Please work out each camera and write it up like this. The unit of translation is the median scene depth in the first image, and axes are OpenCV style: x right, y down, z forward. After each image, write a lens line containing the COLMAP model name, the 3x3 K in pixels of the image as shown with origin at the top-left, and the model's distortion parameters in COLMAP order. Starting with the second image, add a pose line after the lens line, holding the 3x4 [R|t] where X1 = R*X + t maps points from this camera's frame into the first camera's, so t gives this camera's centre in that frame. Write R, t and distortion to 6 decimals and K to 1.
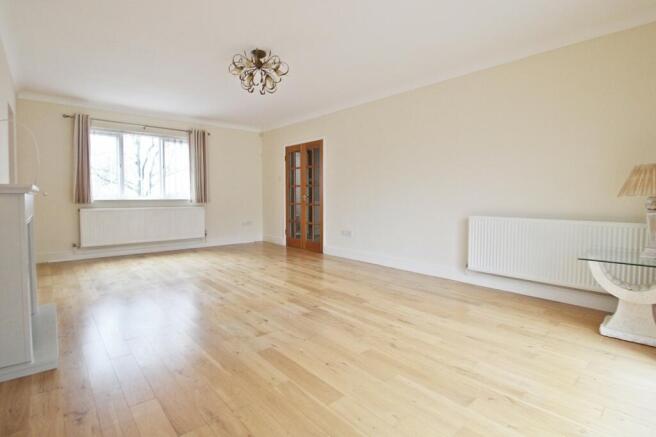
lens RADIAL K [[303.9, 0, 331.3], [0, 303.9, 208.9], [0, 0, 1]] dist [0.002485, -0.012941]
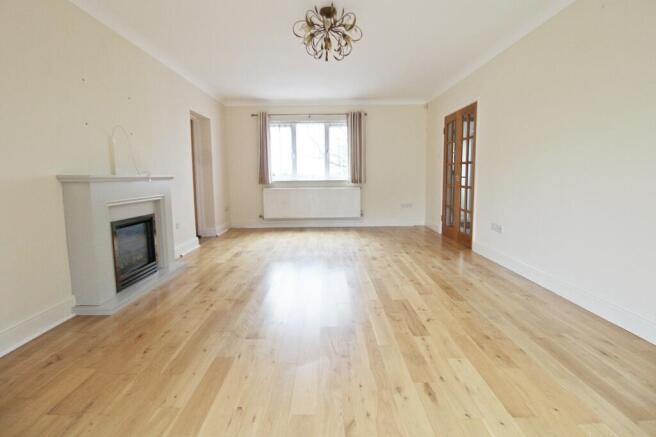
lens RADIAL K [[303.9, 0, 331.3], [0, 303.9, 208.9], [0, 0, 1]] dist [0.002485, -0.012941]
pose [[0.774216, 0.059669, -0.630102, 0.178388], [-0.014966, 0.996994, 0.076024, -0.013293], [0.632744, -0.049429, 0.772782, 0.171255]]
